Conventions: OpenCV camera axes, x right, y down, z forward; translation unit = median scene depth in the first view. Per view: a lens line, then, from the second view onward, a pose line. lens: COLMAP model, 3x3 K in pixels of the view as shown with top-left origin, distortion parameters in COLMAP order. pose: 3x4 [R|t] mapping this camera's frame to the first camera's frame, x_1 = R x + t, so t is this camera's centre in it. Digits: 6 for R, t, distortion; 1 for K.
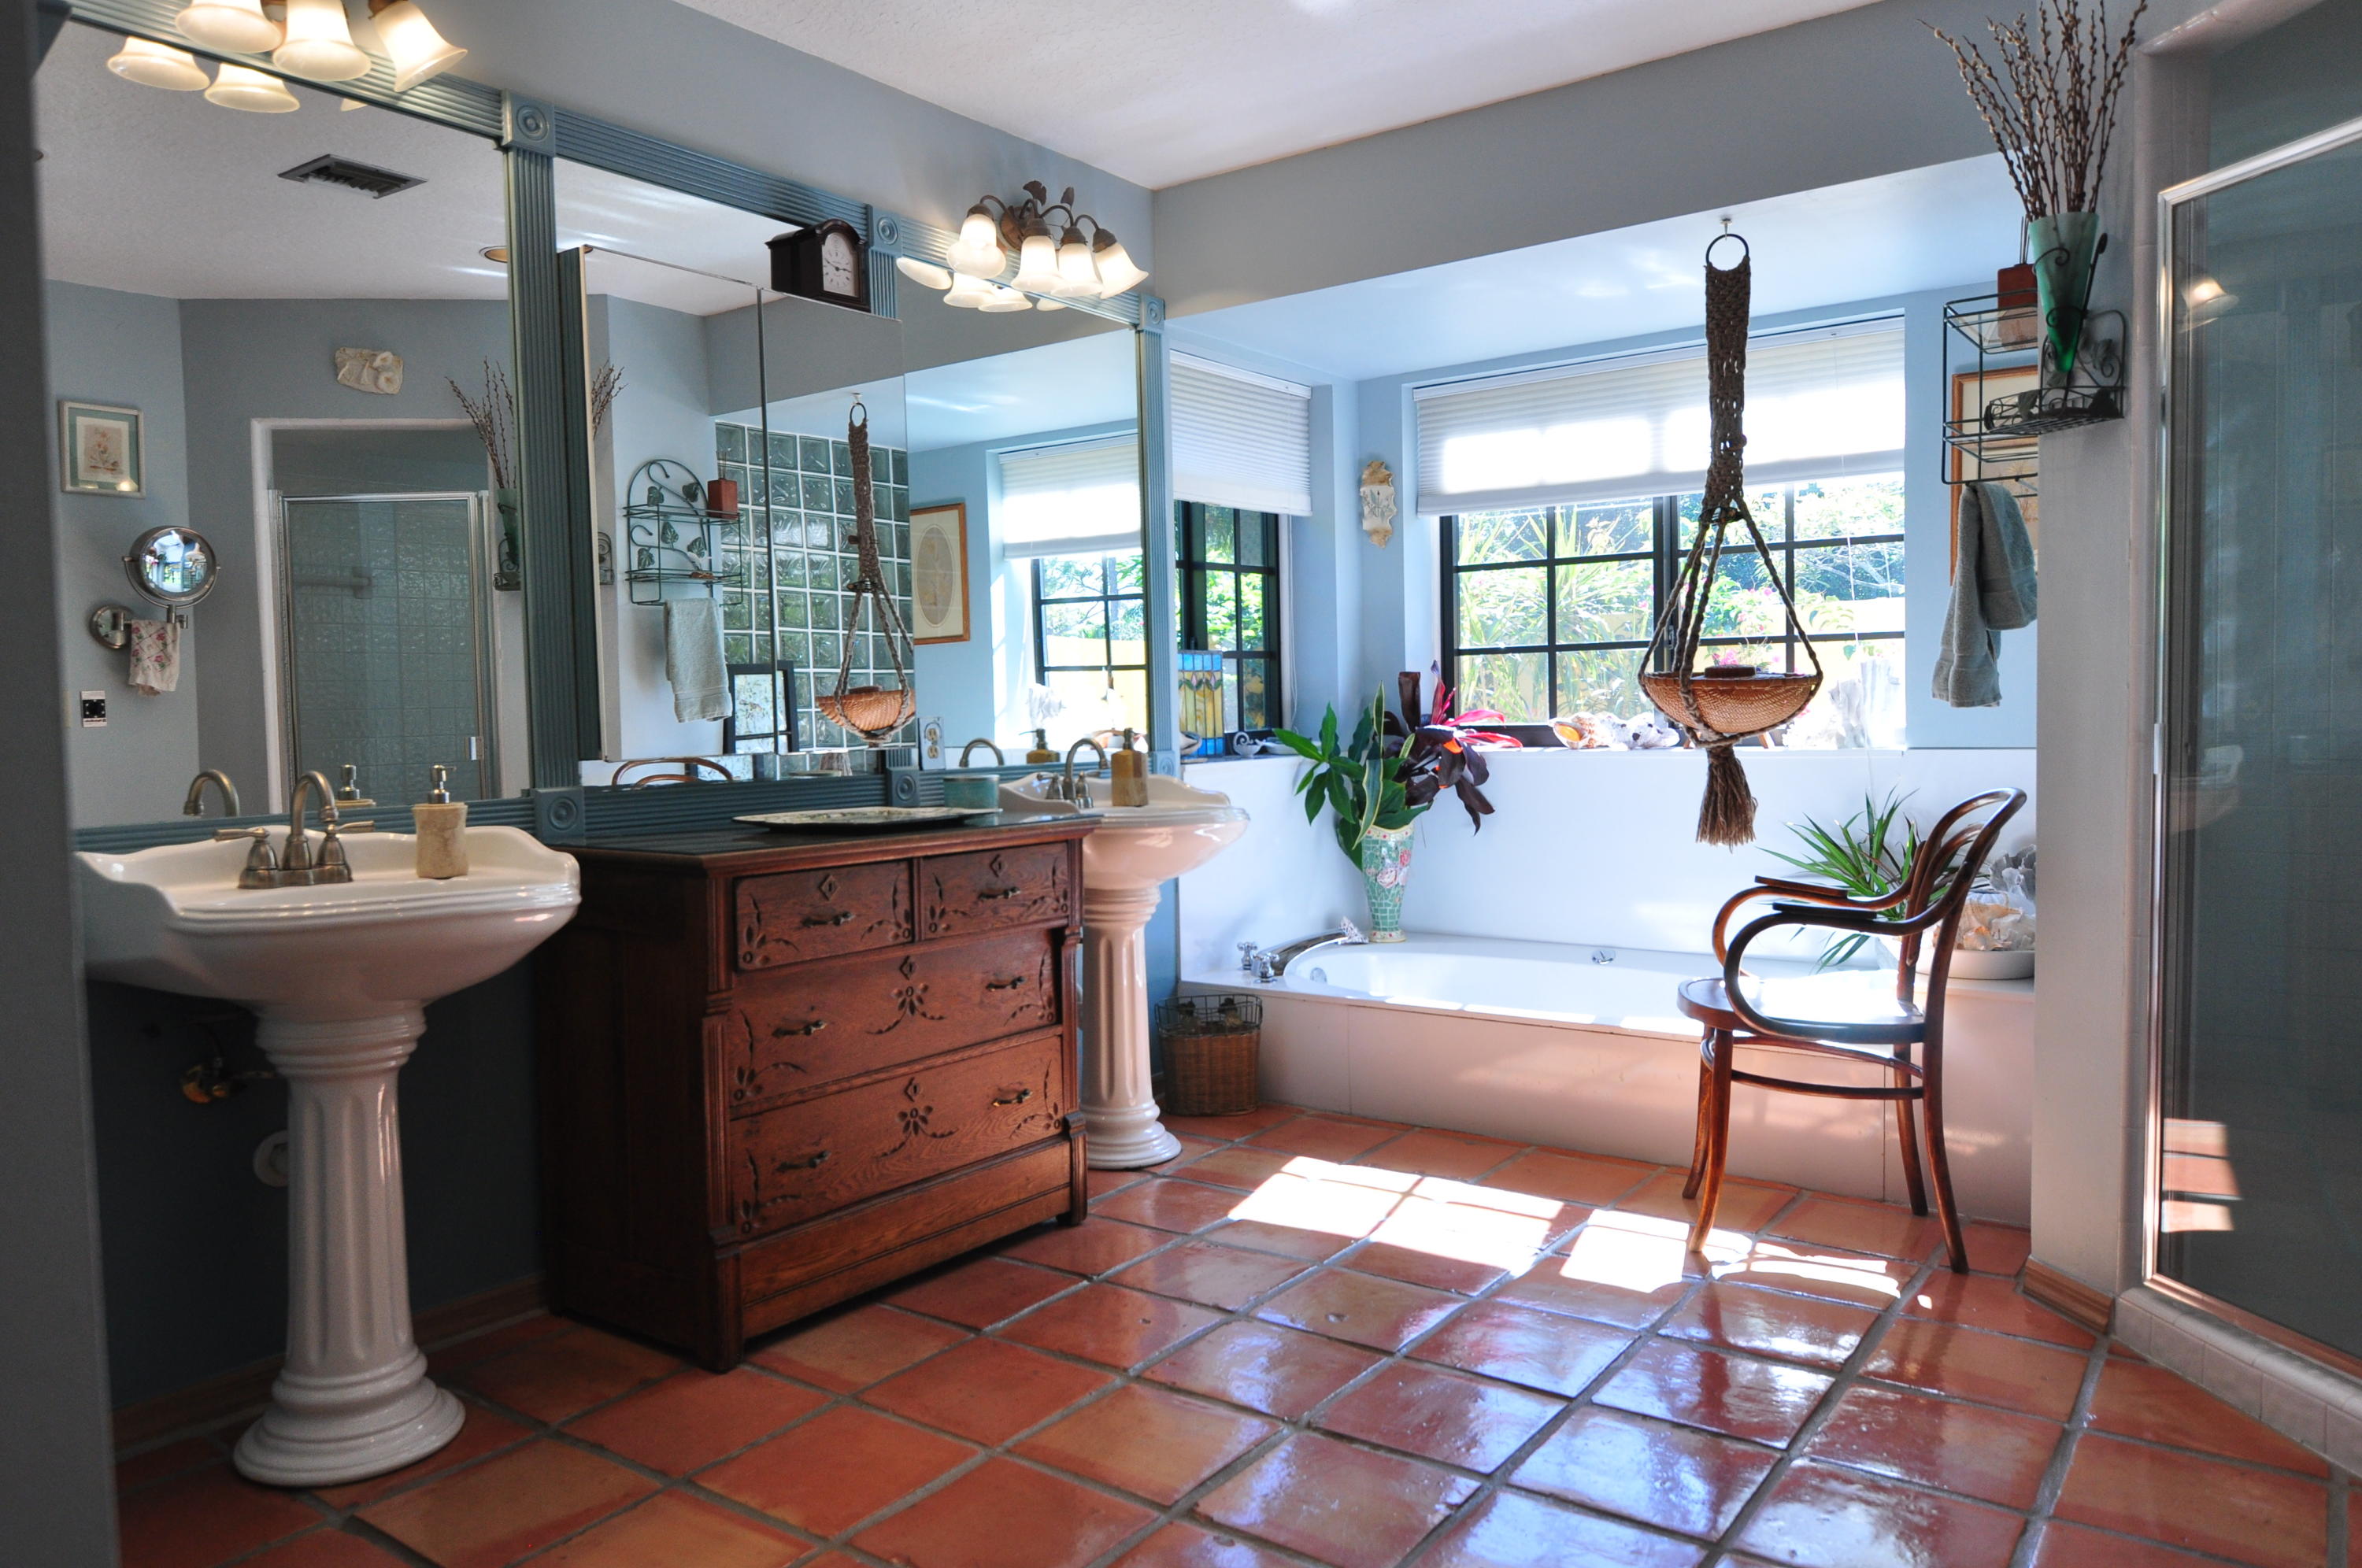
lens RADIAL K [[1614.8, 0, 1173.7], [0, 1614.8, 785.4], [0, 0, 1]] dist [0.005177, -0.000469]
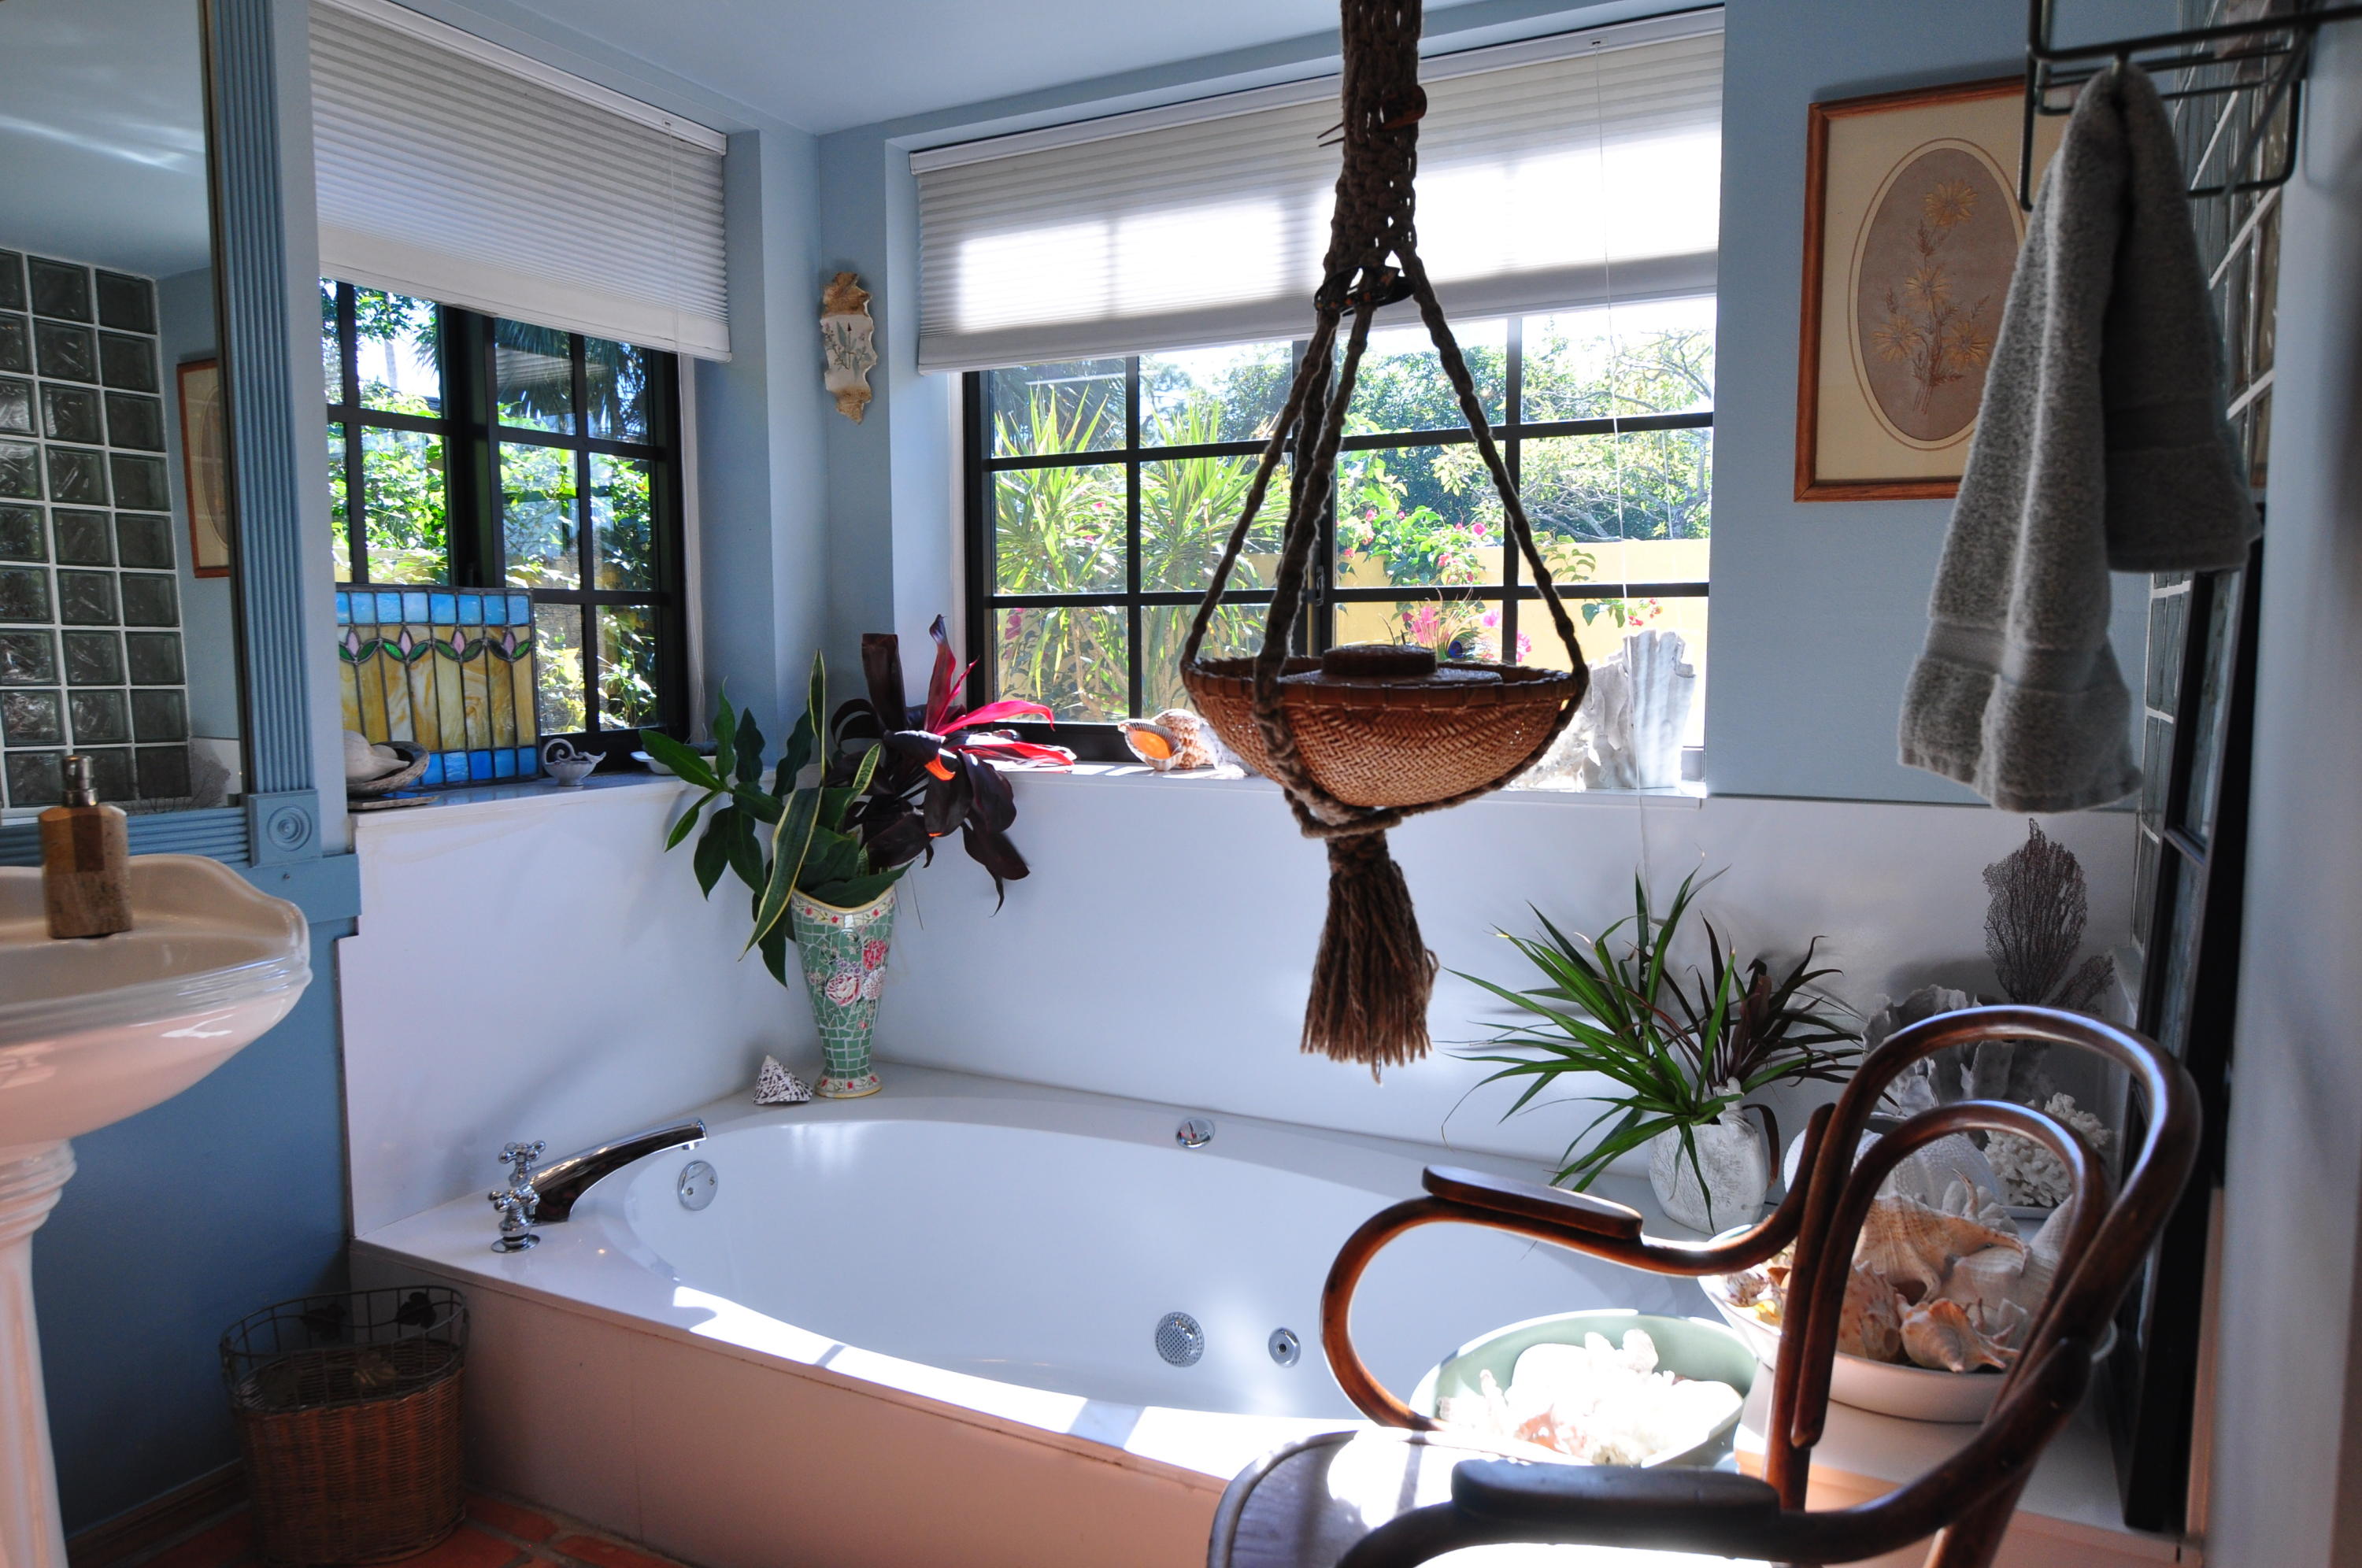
lens RADIAL K [[1530.2, 0, 1187.8], [0, 1530.2, 790.2], [0, 0, 1]] dist [0.006535, 0.000021]
pose [[0.986877, 0.003769, 0.161429, 0.166024], [-0.010502, 0.999109, 0.040880, -0.038127], [-0.161131, -0.042039, 0.986037, 0.440669]]
